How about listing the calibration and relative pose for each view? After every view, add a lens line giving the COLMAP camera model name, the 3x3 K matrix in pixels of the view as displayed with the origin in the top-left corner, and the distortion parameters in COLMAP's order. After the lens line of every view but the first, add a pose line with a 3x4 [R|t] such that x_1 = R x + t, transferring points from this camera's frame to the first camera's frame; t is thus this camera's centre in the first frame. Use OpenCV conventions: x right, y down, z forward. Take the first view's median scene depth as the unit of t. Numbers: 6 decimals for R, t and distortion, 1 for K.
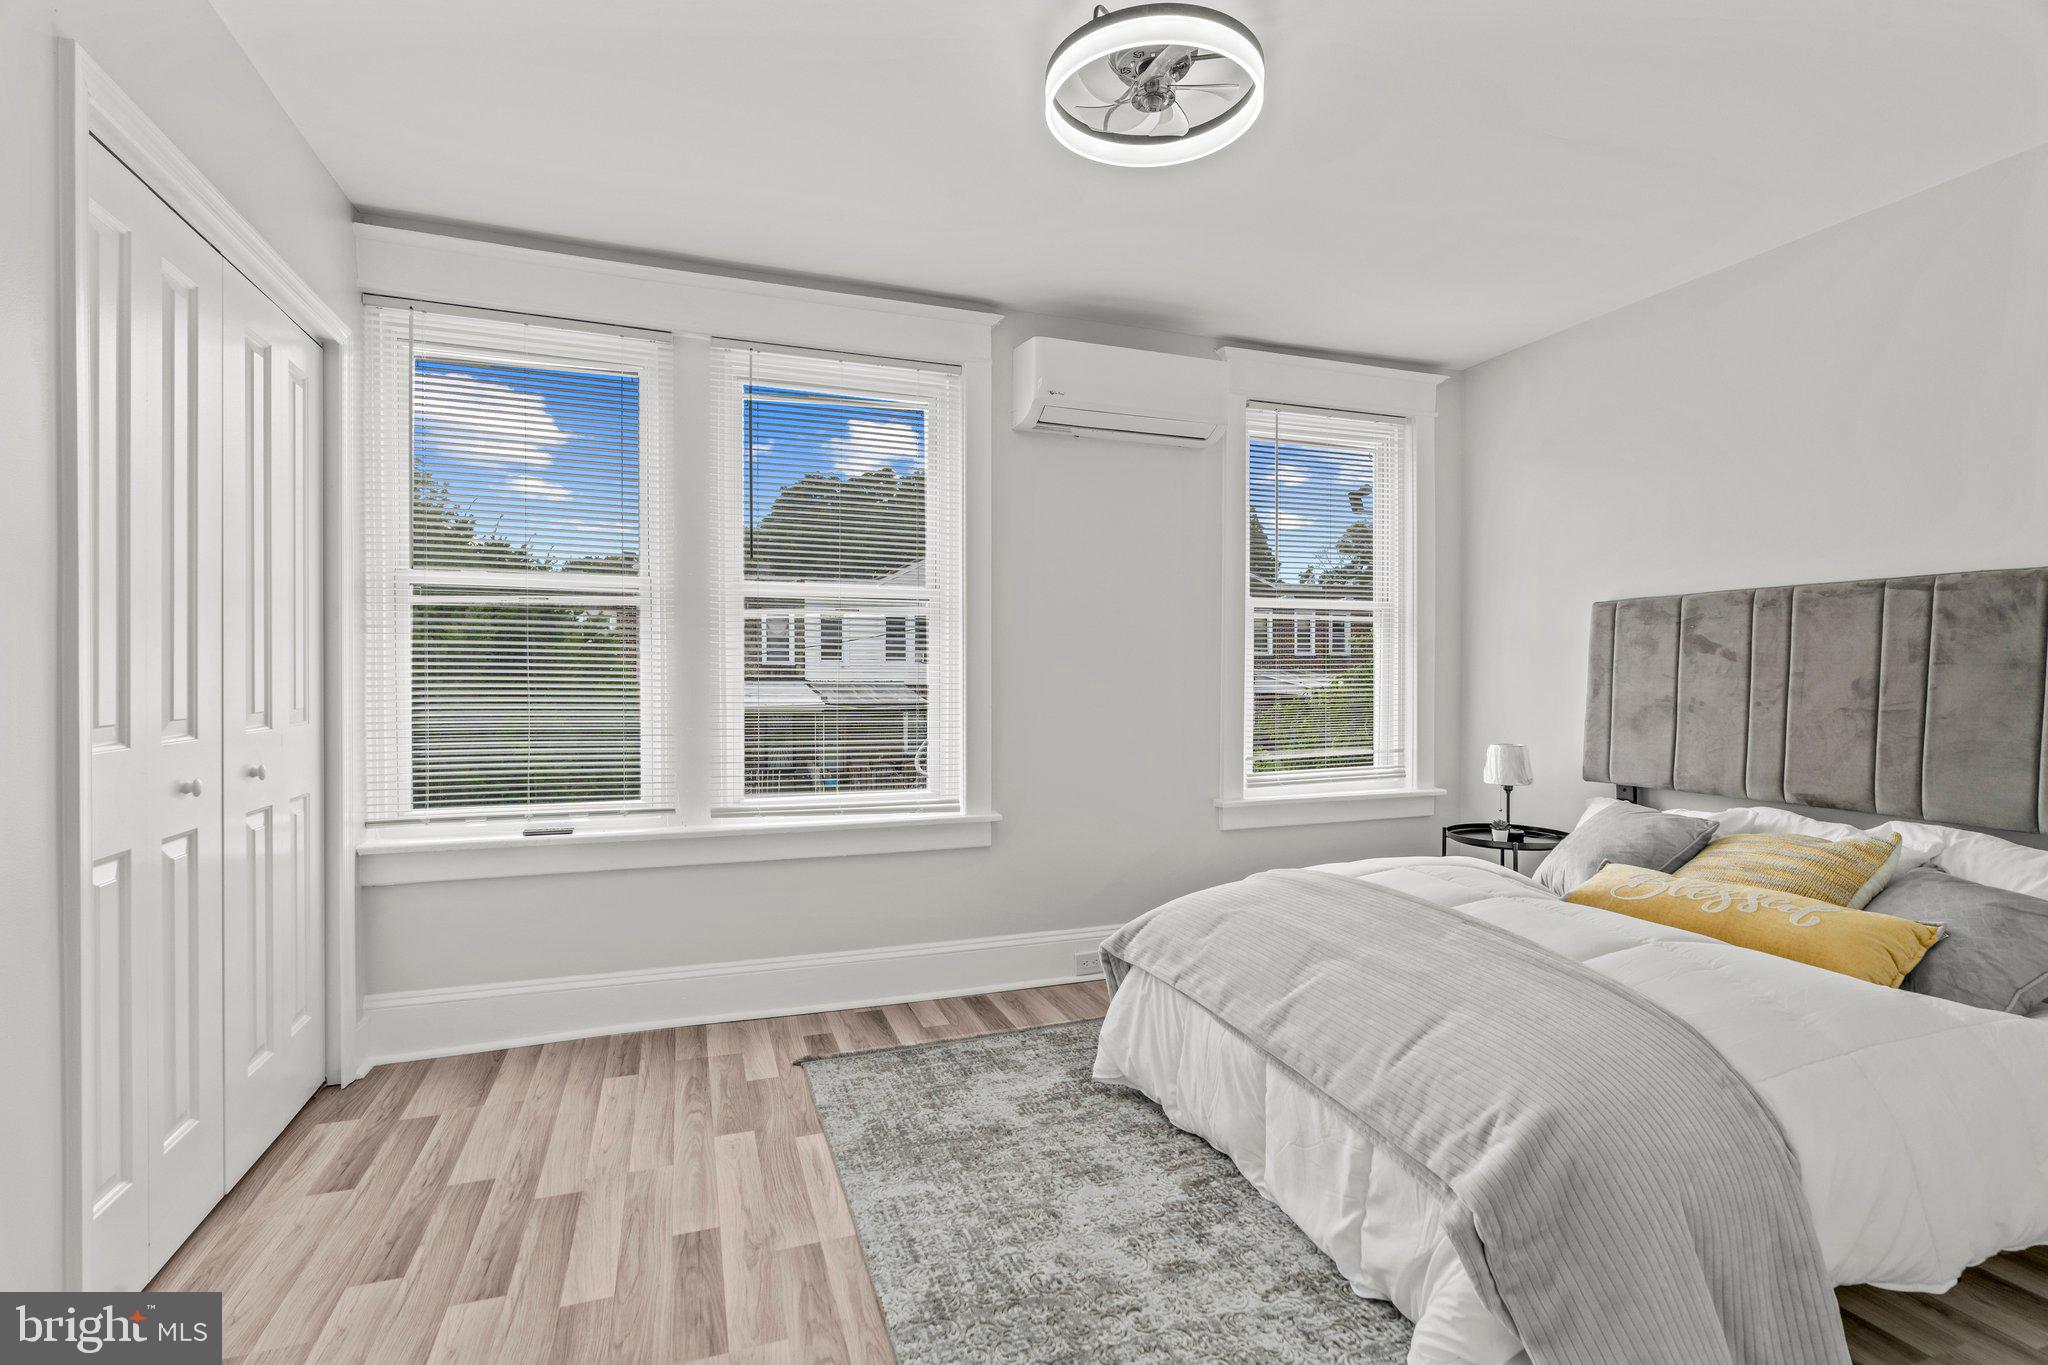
lens RADIAL K [[928.8, 0, 1017.4], [0, 928.8, 674.4], [0, 0, 1]] dist [0.004232, 0.000627]
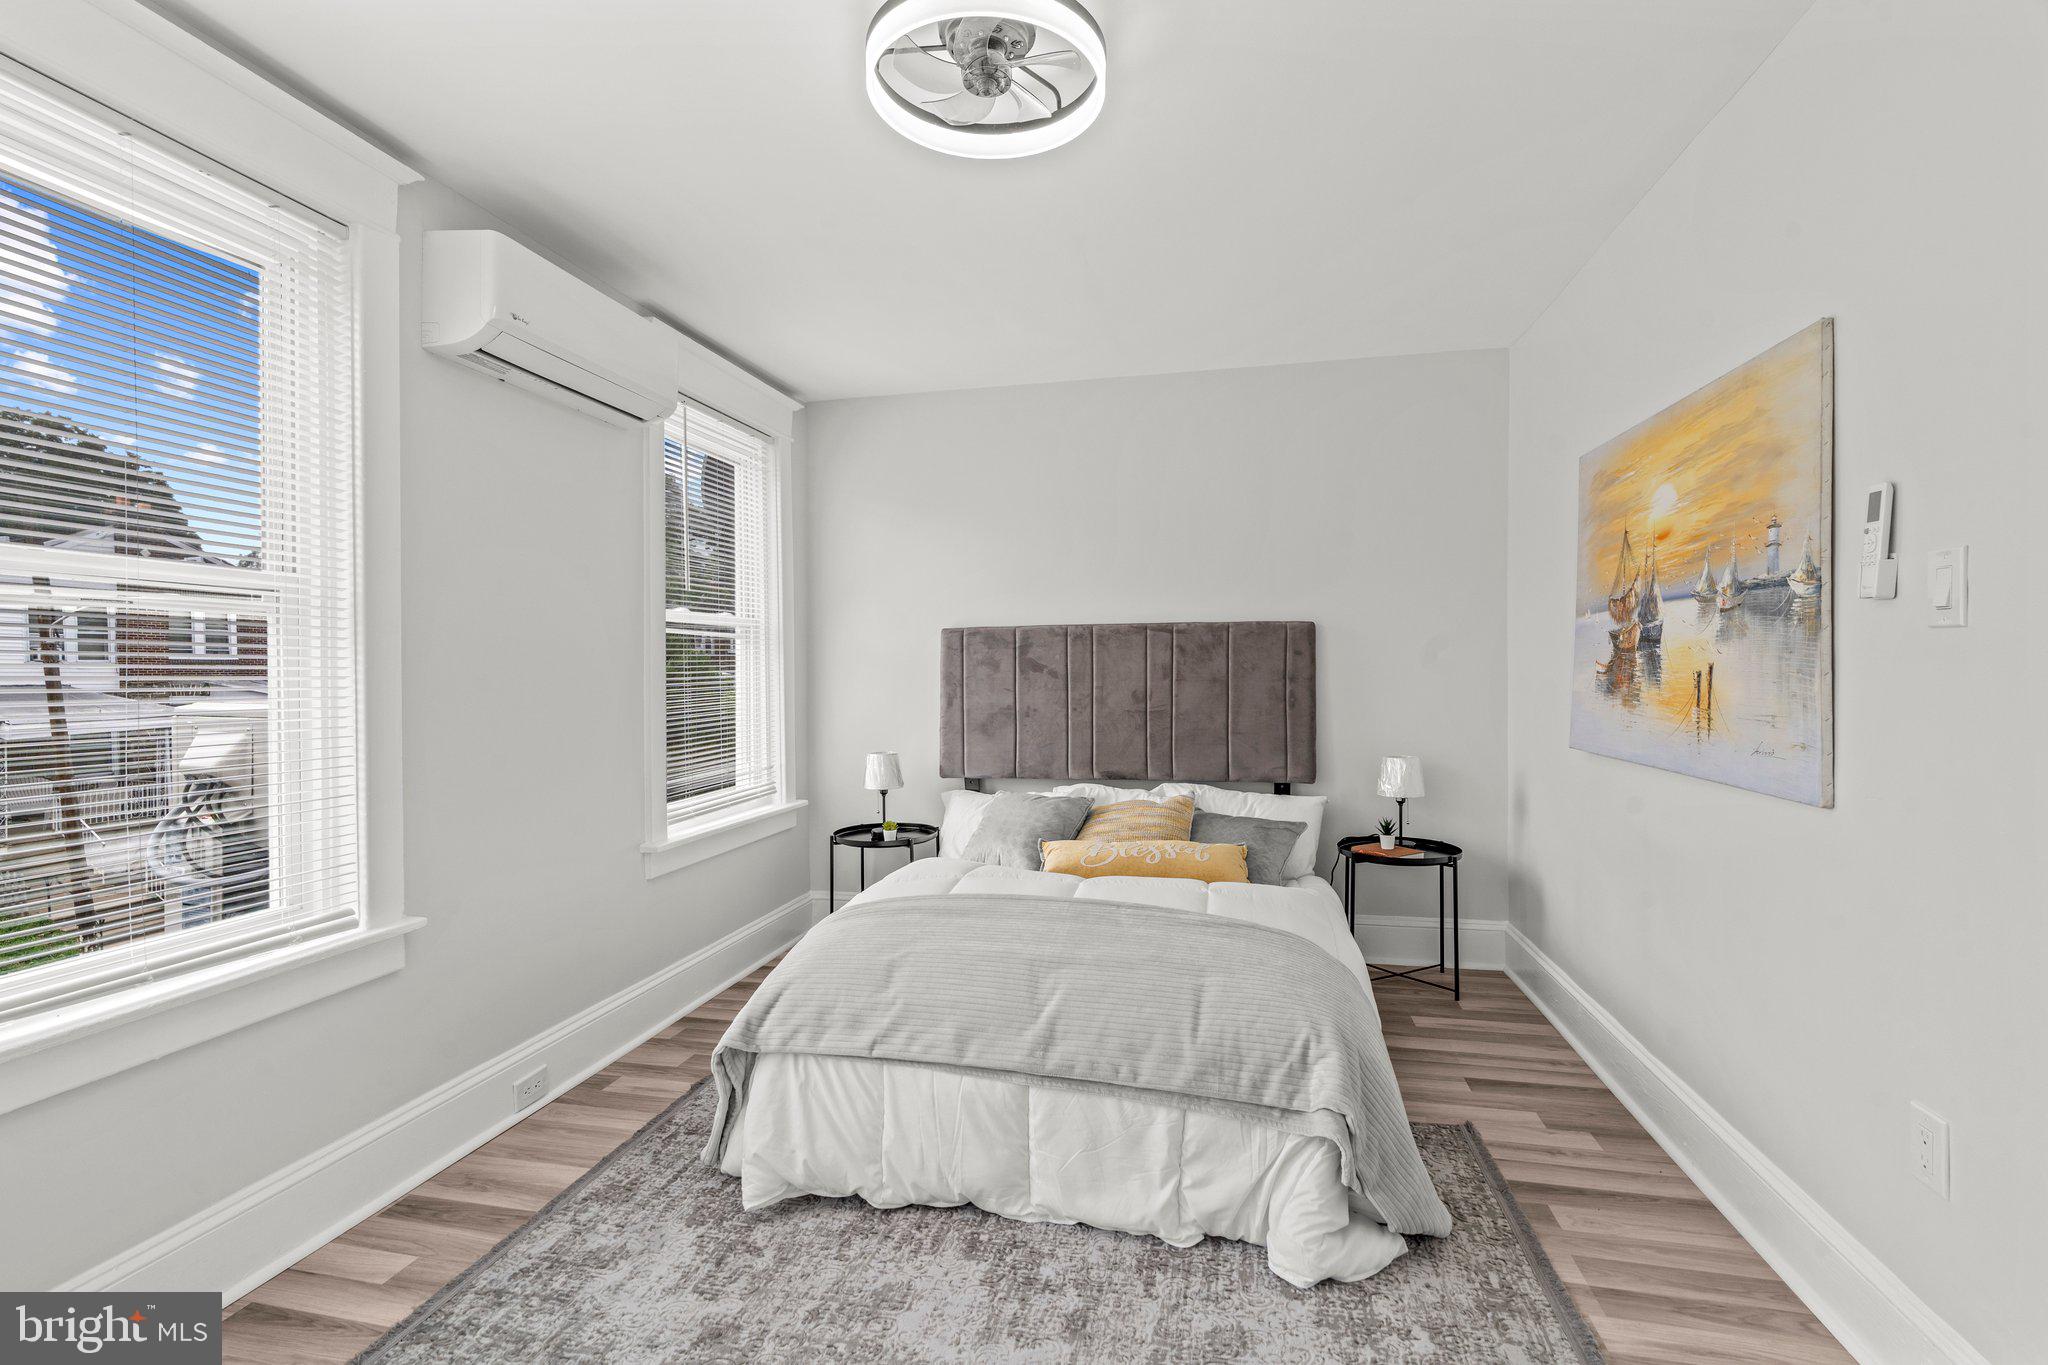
lens RADIAL K [[928.9, 0, 1020.1], [0, 928.9, 678.6], [0, 0, 1]] dist [-0.001044, 0.000084]
pose [[0.545797, -0.013475, 0.837809, -0.430193], [0.013751, 0.999880, 0.007123, -0.026481], [-0.837804, 0.007633, 0.545917, 0.338691]]
